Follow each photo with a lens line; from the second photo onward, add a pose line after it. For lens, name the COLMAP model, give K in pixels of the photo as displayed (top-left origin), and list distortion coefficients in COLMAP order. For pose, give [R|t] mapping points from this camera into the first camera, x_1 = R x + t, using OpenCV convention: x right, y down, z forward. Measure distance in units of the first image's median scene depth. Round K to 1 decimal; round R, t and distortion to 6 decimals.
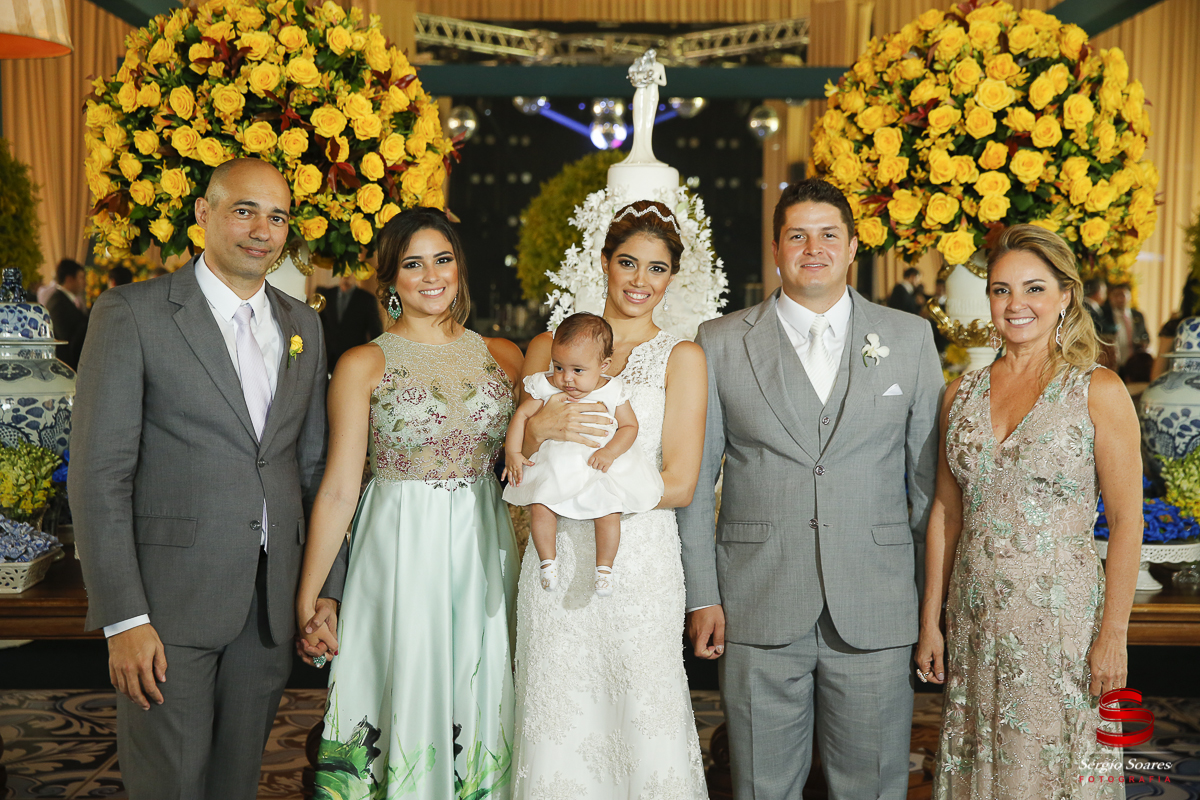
lens RADIAL K [[1754.5, 0, 599.1], [0, 1754.5, 407.2], [0, 0, 1]] dist [0.140716, 0.000000]
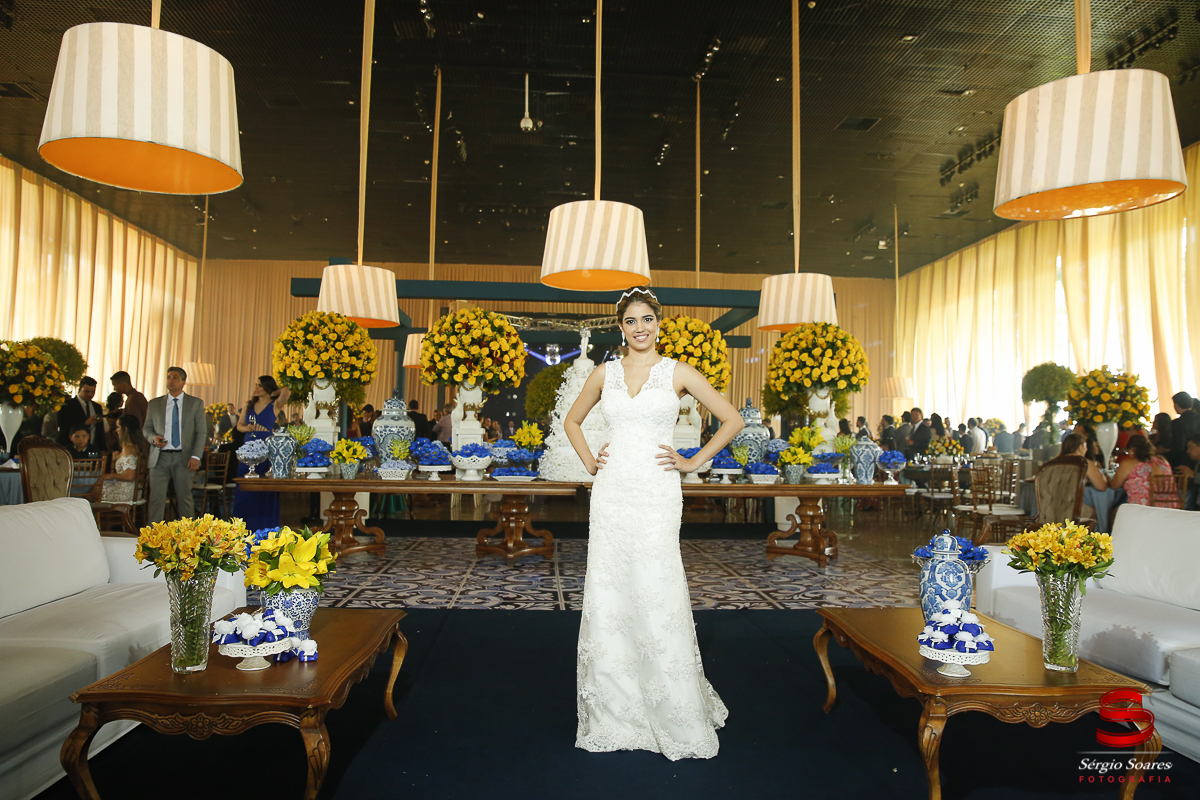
lens RADIAL K [[808.8, 0, 598.4], [0, 808.8, 400.3], [0, 0, 1]] dist [-0.119946, -0.001560]
pose [[0.997543, 0.012265, 0.068971, -0.055706], [-0.004840, 0.994269, -0.106799, 0.111817], [-0.069886, 0.106203, 0.991886, -0.568086]]
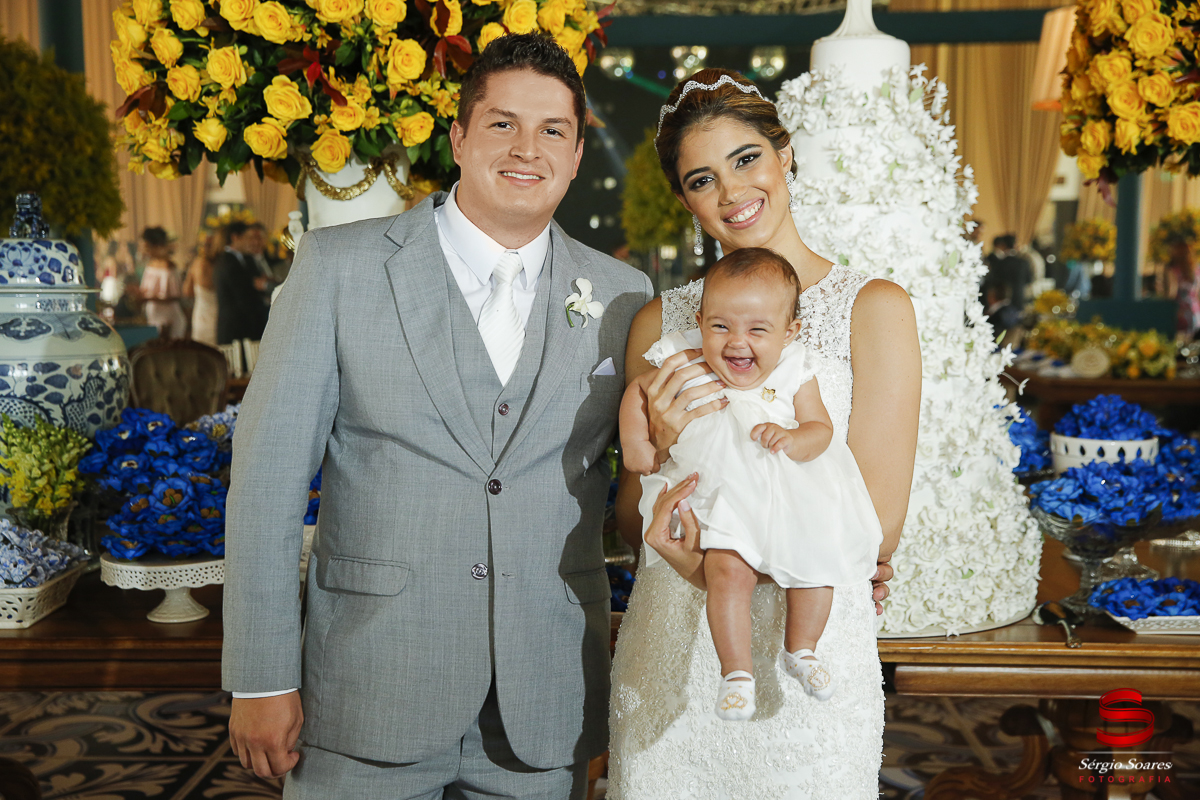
lens RADIAL K [[1586.9, 0, 602.9], [0, 1586.9, 406.7], [0, 0, 1]] dist [0.100752, 0.000000]
pose [[0.999084, -0.004813, -0.042525, -0.055763], [0.006130, 0.999504, 0.030882, -0.006392], [0.042356, -0.031114, 0.998618, 0.335593]]
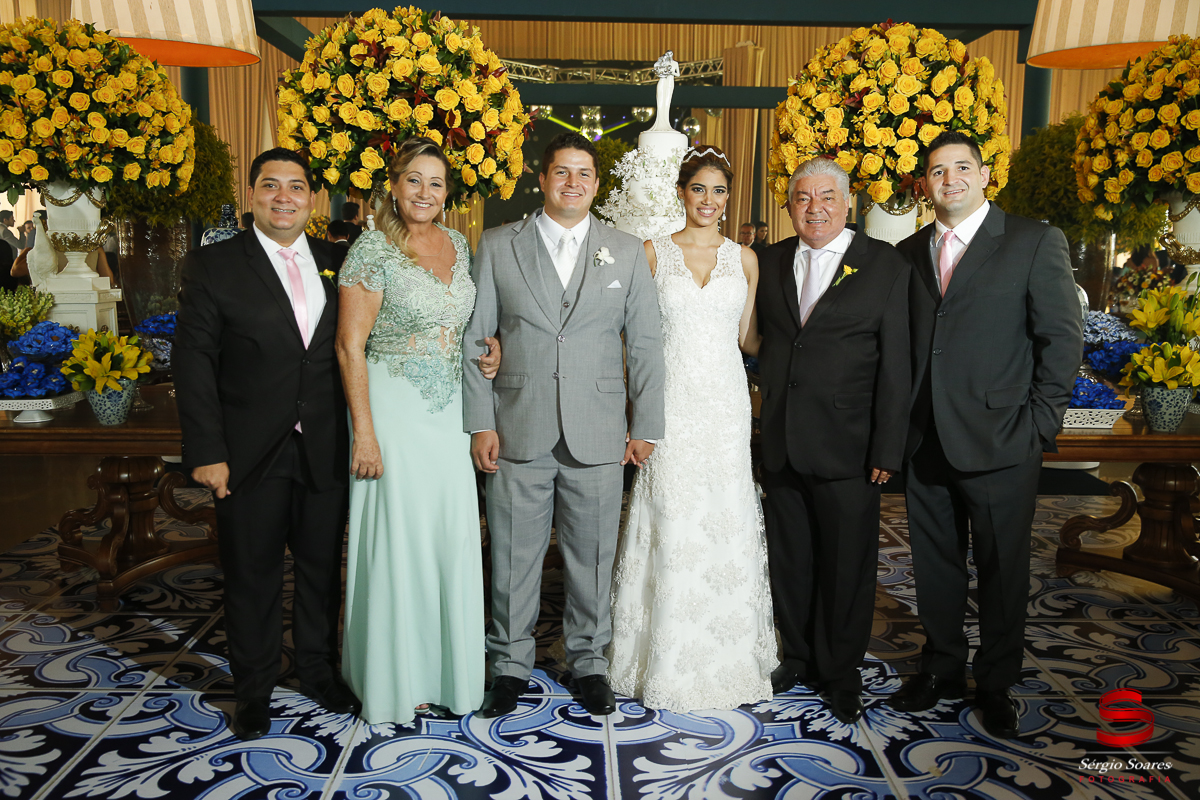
lens RADIAL K [[1110.1, 0, 601.3], [0, 1110.1, 401.9], [0, 0, 1]] dist [0.002993, 0.000000]
pose [[0.999767, 0.002664, 0.021416, -0.045806], [-0.004373, 0.996771, 0.080178, 0.010000], [-0.021134, -0.080253, 0.996550, 0.078459]]
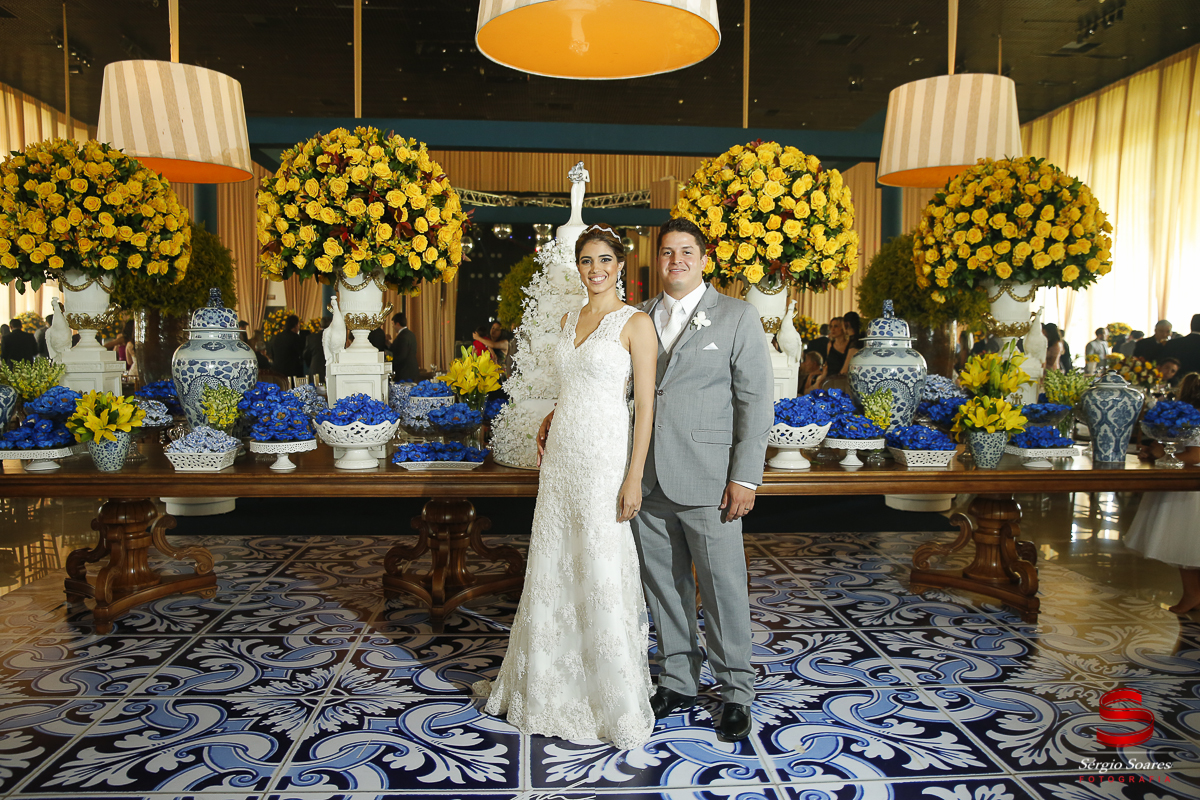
lens RADIAL K [[928.4, 0, 602.3], [0, 928.4, 401.6], [0, 0, 1]] dist [-0.073718, 0.071553]
pose [[0.997577, -0.003161, 0.069500, -0.014526], [0.003079, 0.999994, 0.001288, 0.035989], [-0.069503, -0.001071, 0.997581, 0.081057]]
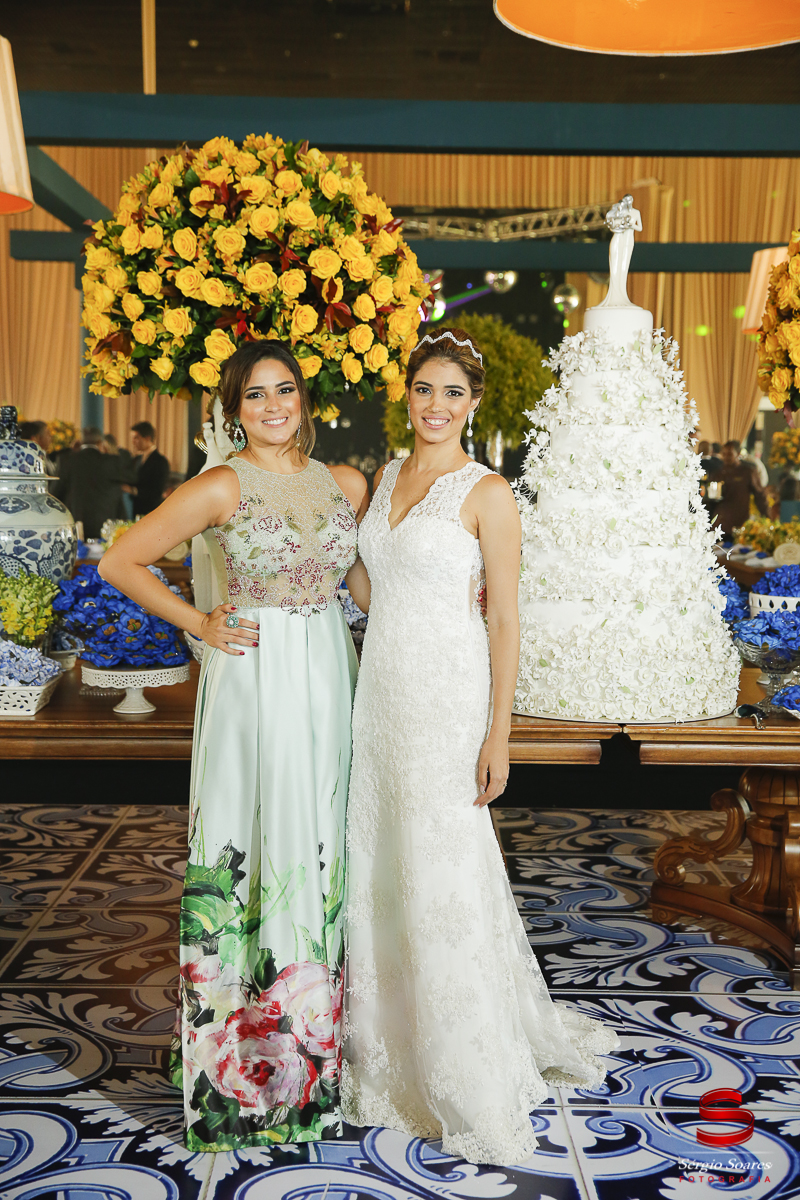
lens RADIAL K [[1547.6, 0, 411.2], [0, 1547.6, 604.2], [0, 0, 1]] dist [0.091627, 0.000000]
pose [[0.999936, 0.004838, 0.010236, -0.108365], [-0.005161, 0.999483, 0.031750, 0.008391], [-0.010077, -0.031801, 0.999443, 0.081799]]
